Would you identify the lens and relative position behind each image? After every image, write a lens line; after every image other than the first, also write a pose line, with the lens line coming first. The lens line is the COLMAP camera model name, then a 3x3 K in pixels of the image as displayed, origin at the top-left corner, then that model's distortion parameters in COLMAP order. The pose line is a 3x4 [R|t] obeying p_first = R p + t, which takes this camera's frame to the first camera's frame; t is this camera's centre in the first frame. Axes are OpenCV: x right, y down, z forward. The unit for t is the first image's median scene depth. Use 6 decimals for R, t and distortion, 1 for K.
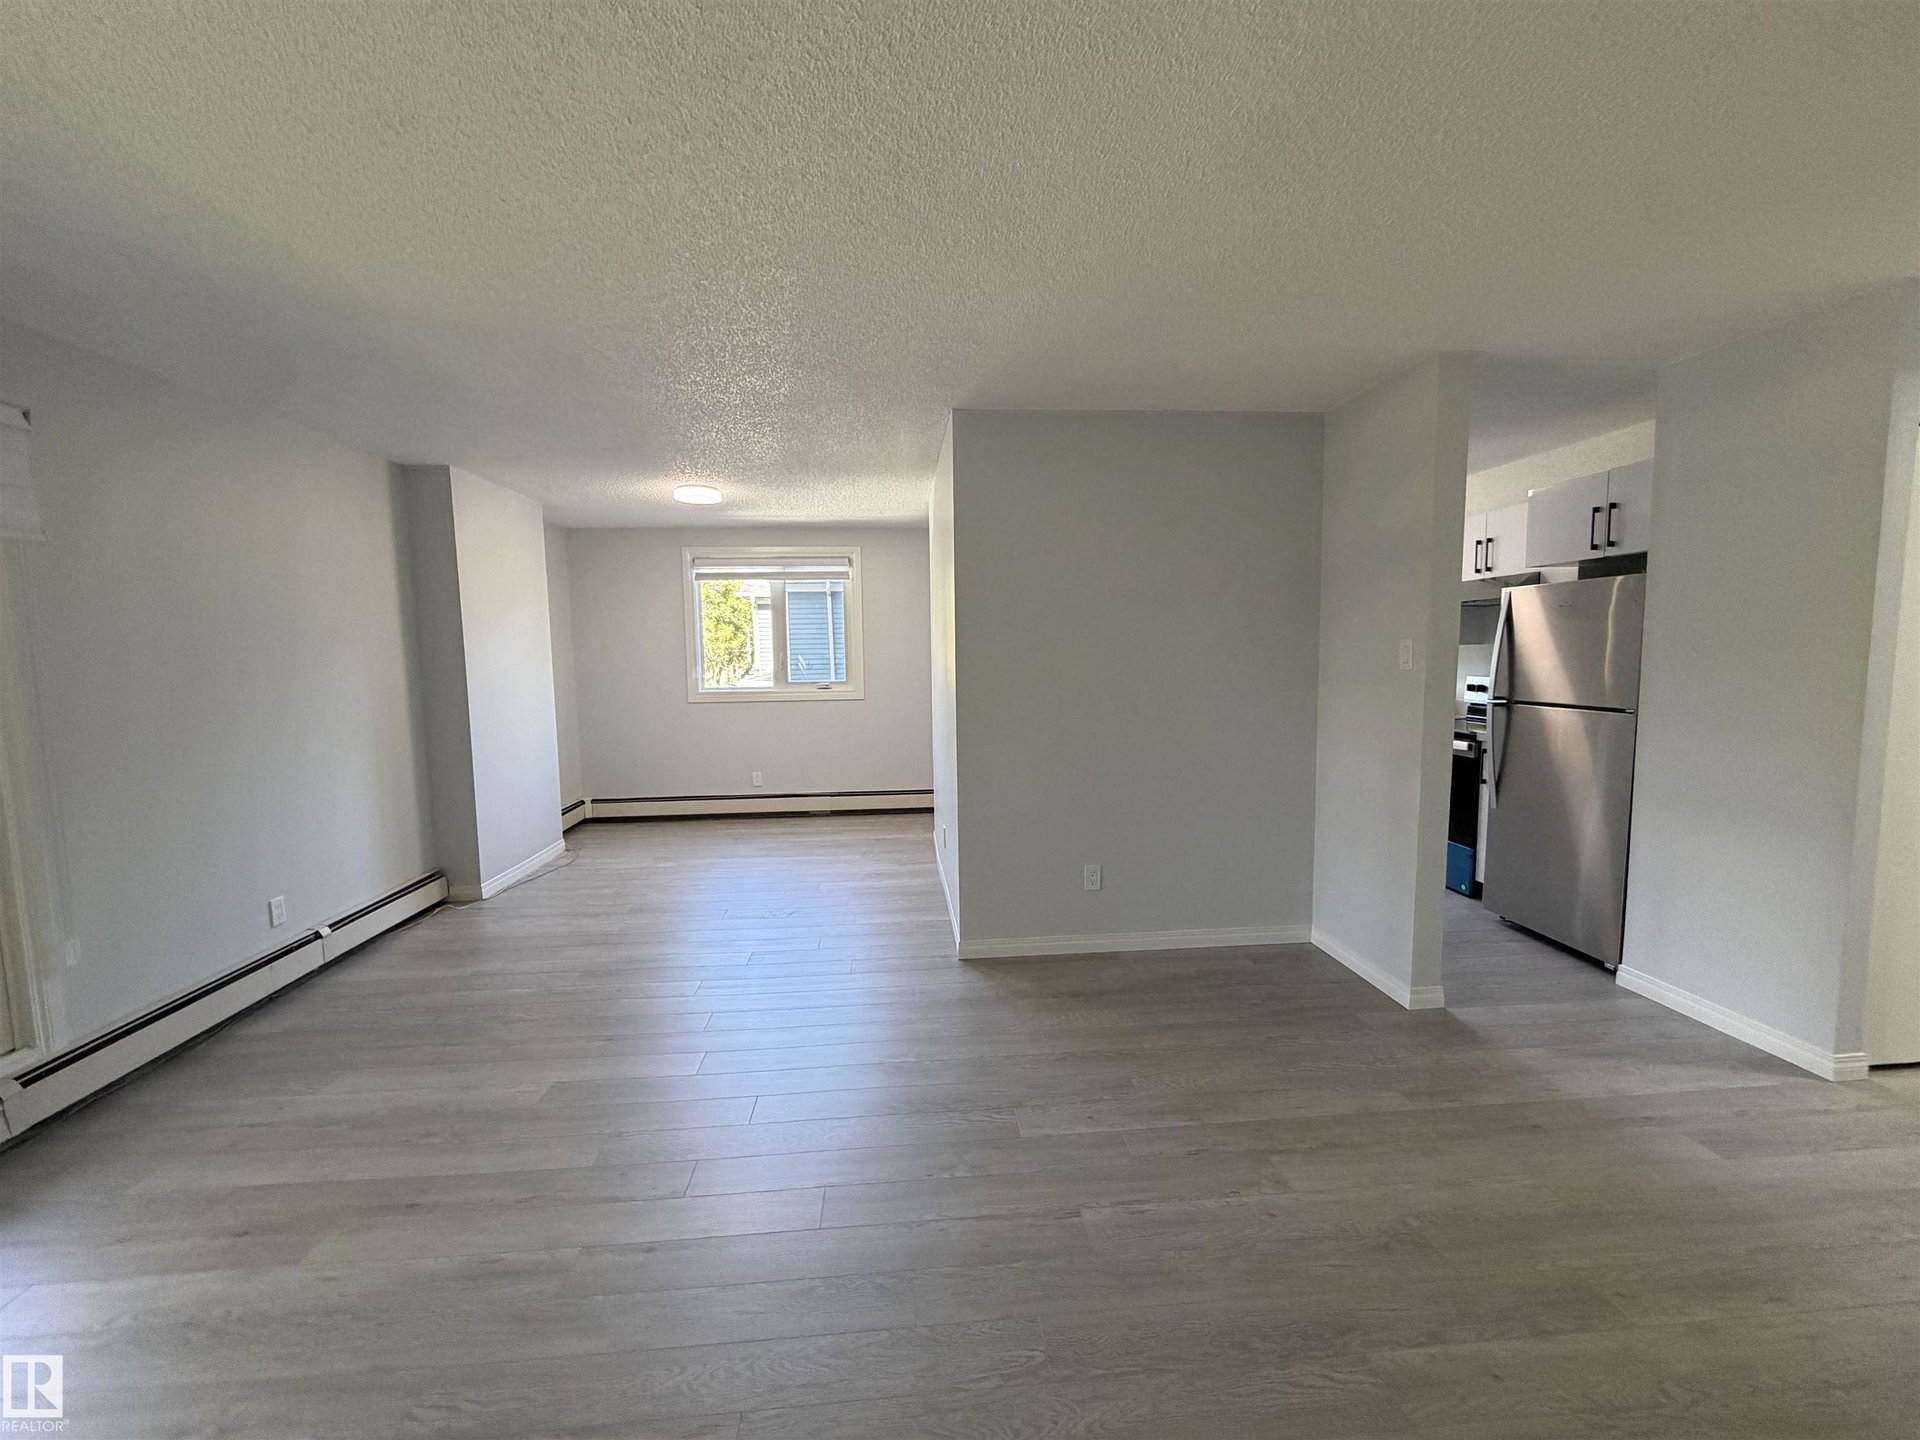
lens RADIAL K [[764.3, 0, 957.5], [0, 764.3, 718.8], [0, 0, 1]] dist [0.000979, -0.000481]
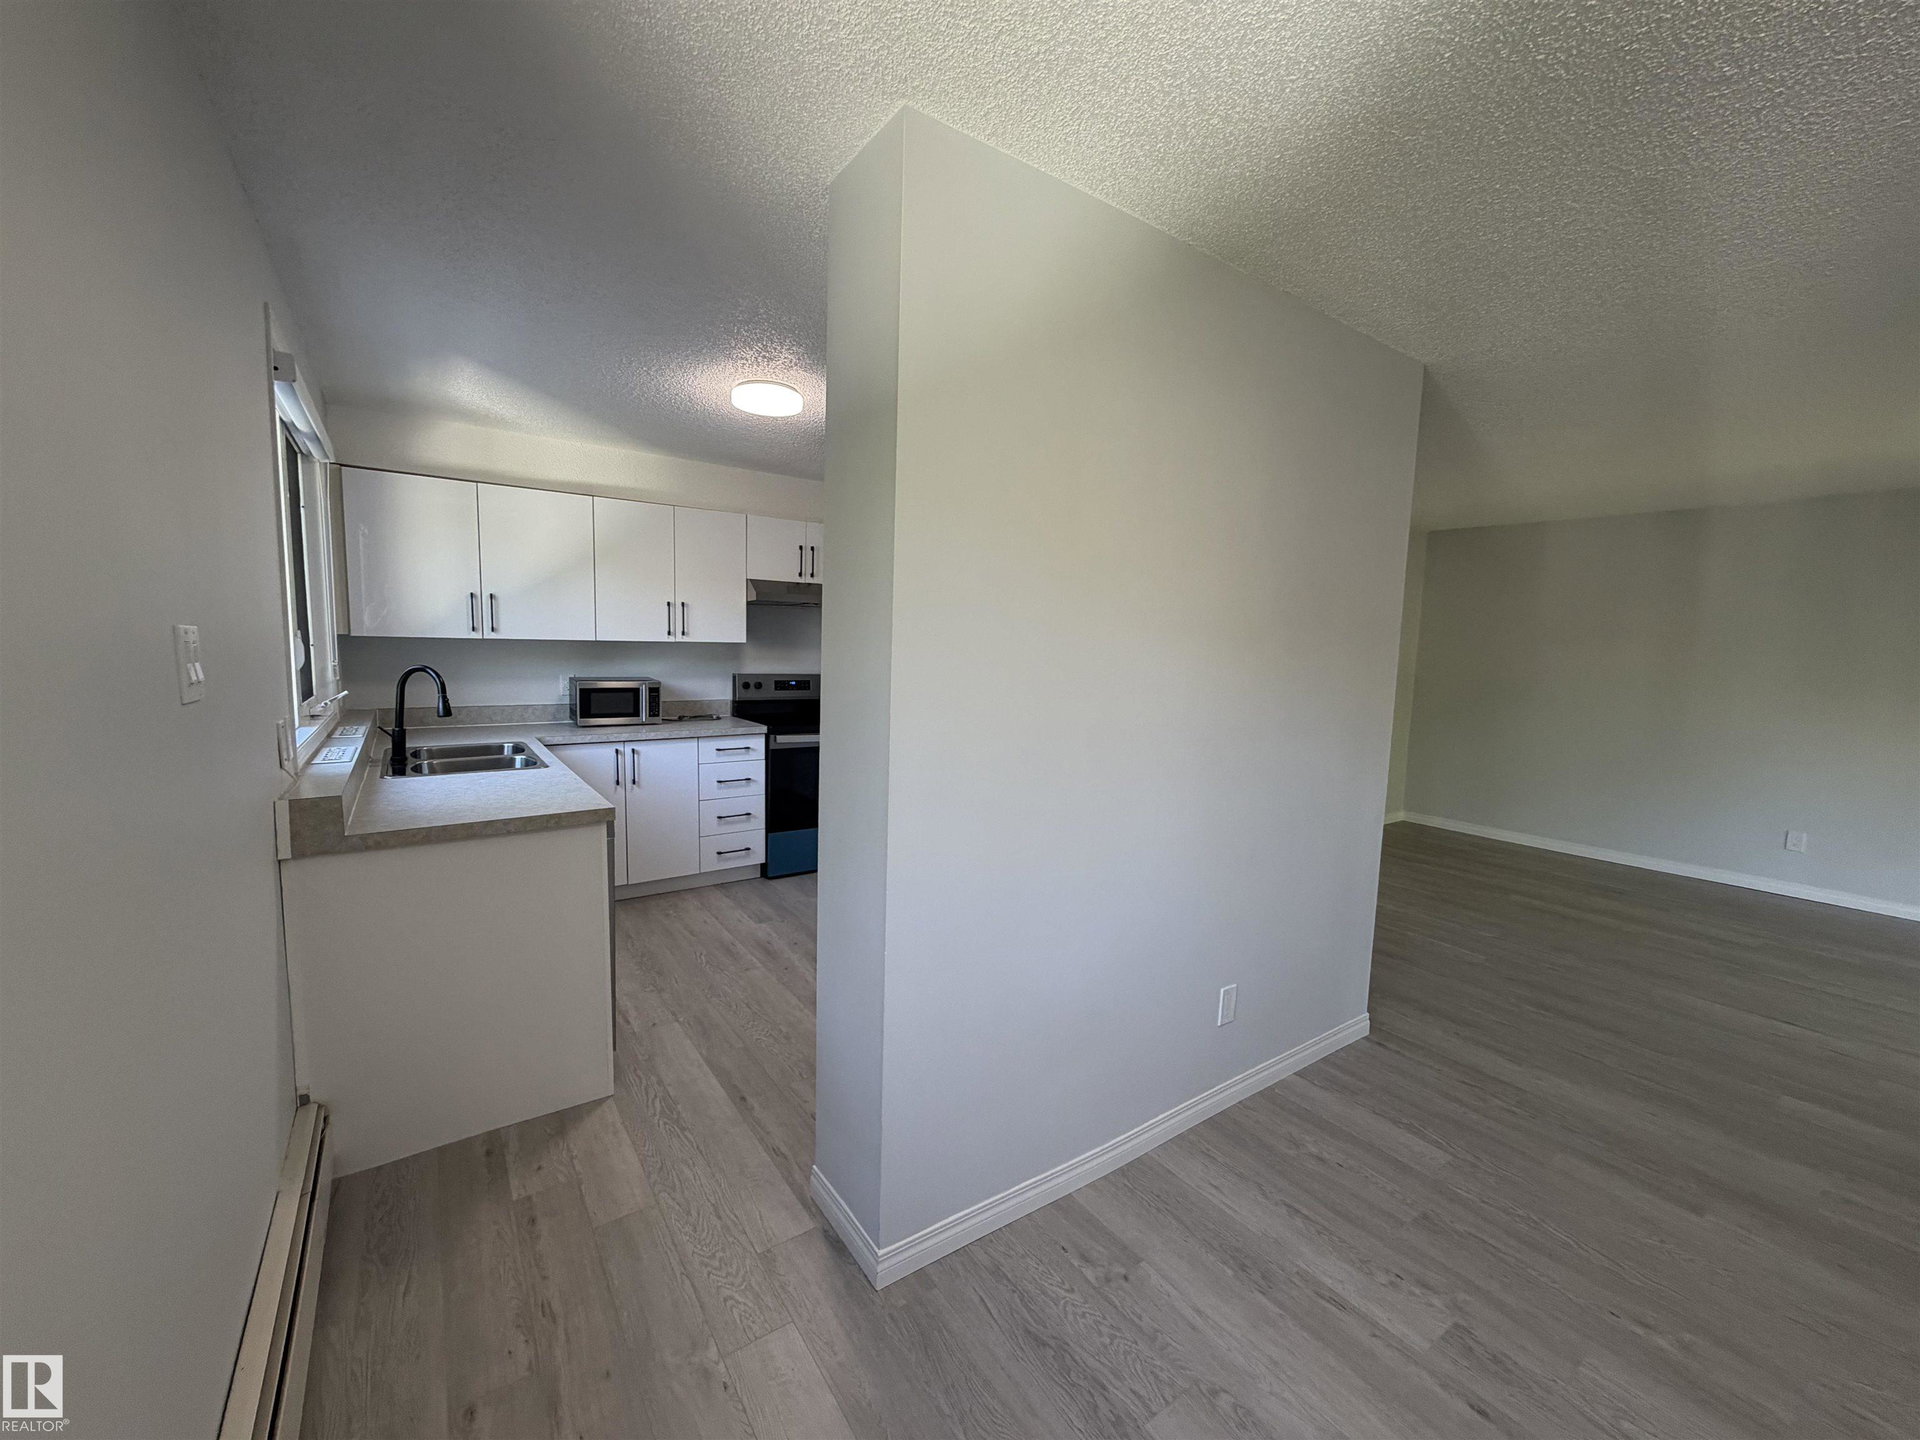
lens RADIAL K [[764.3, 0, 949.8], [0, 764.3, 719.5], [0, 0, 1]] dist [0.000979, -0.000481]
pose [[-0.499678, -0.089028, 0.861624, -0.452246], [0.055520, 0.989367, 0.134424, -0.159343], [-0.864430, 0.115007, -0.489422, 1.746114]]
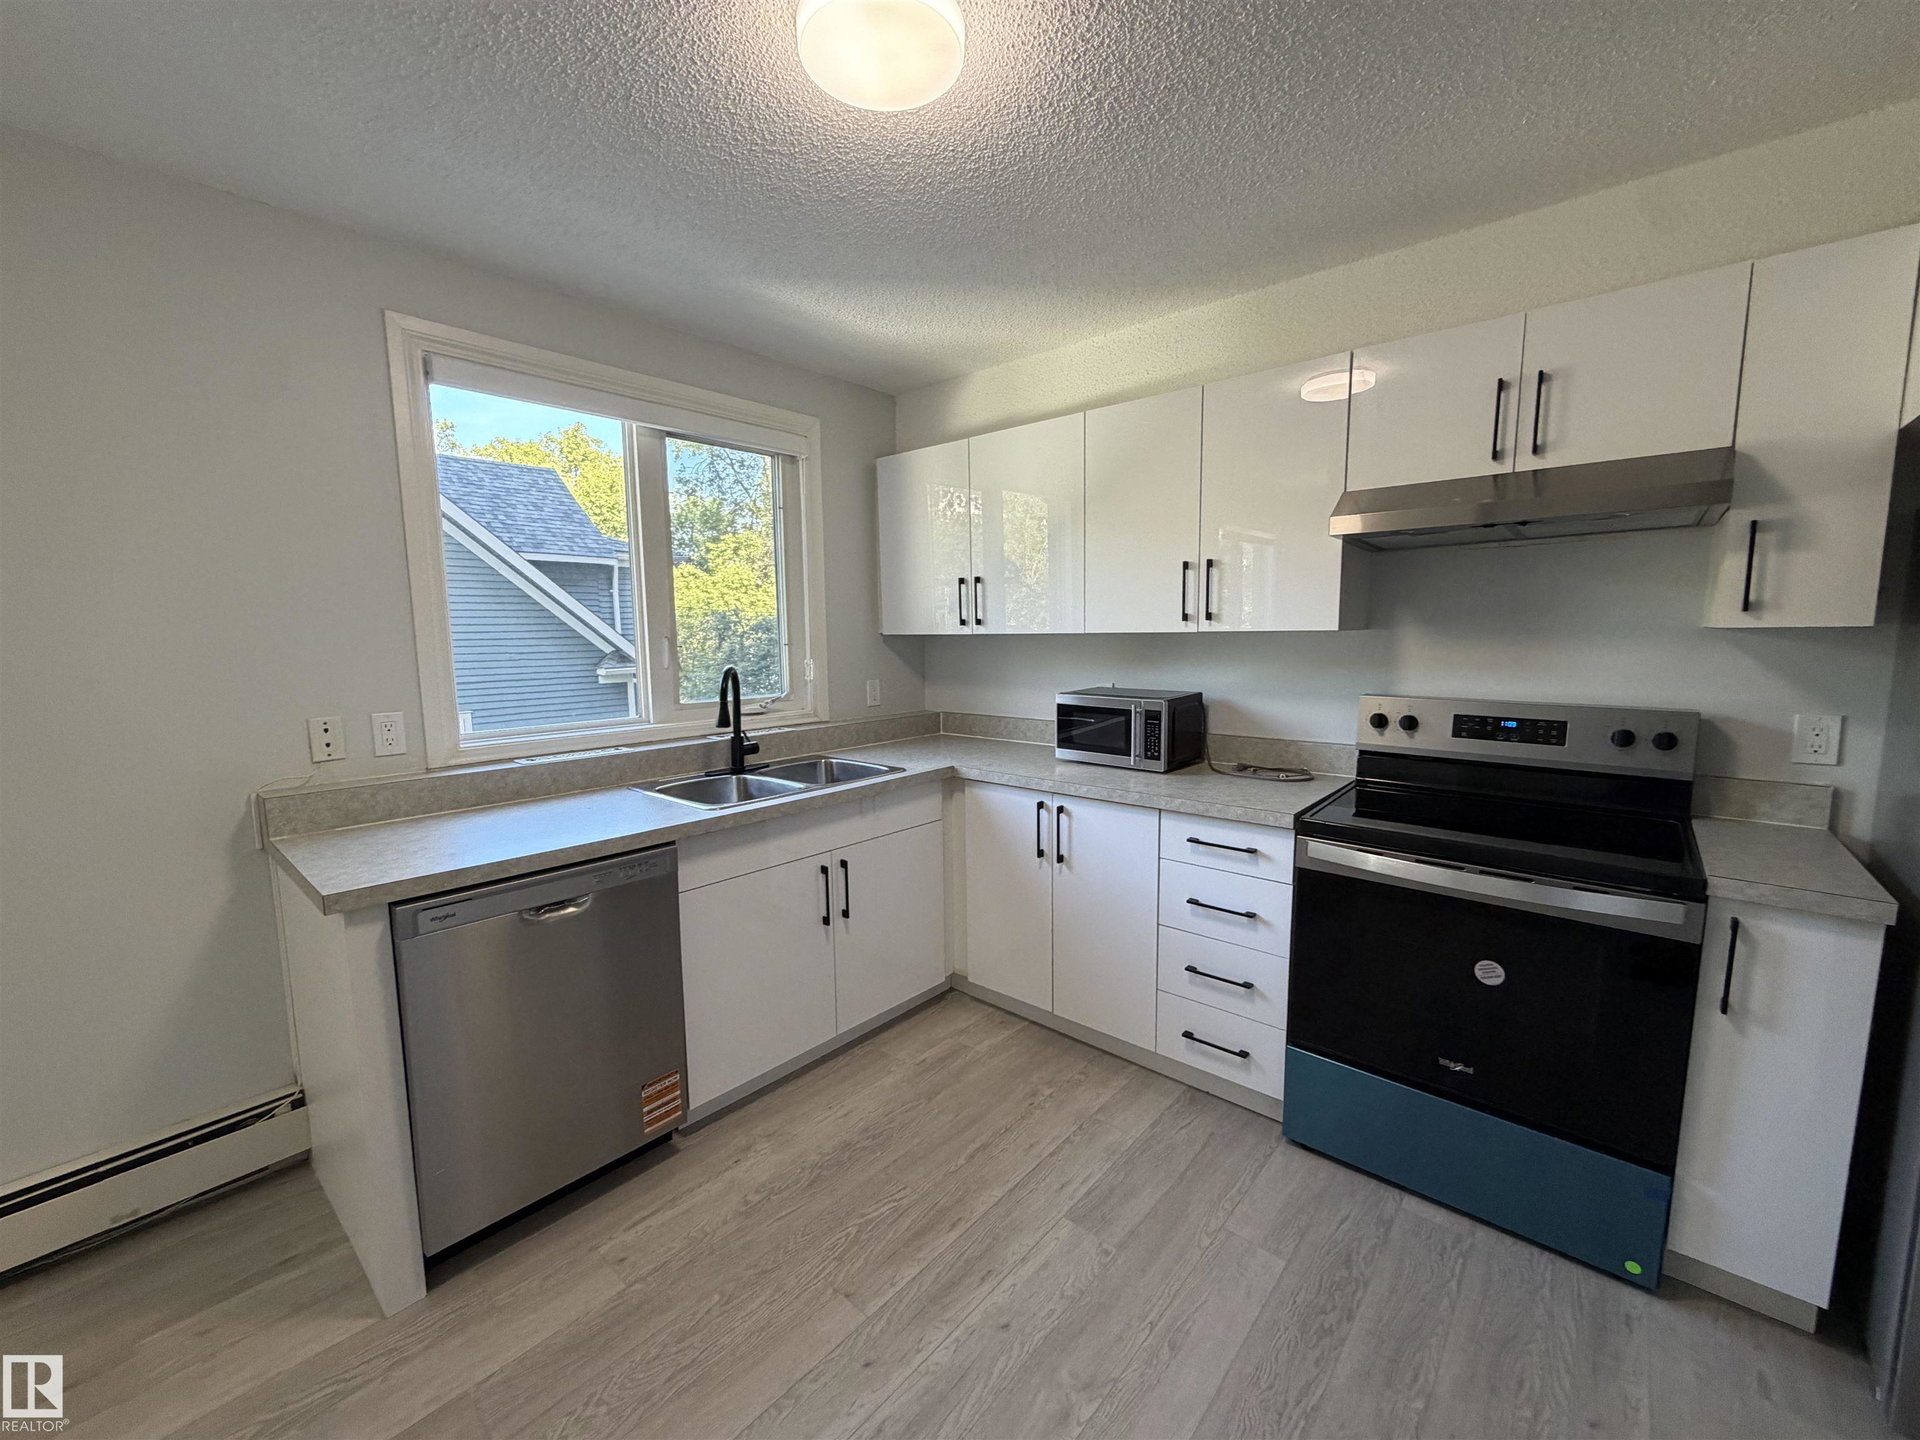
lens RADIAL K [[764.3, 0, 954.3], [0, 764.3, 720.0], [0, 0, 1]] dist [0.000979, -0.000481]
pose [[0.725660, -0.073494, 0.684117, 0.211101], [0.058455, 0.997269, 0.045132, -0.106678], [-0.685566, 0.007240, 0.727975, 1.152327]]
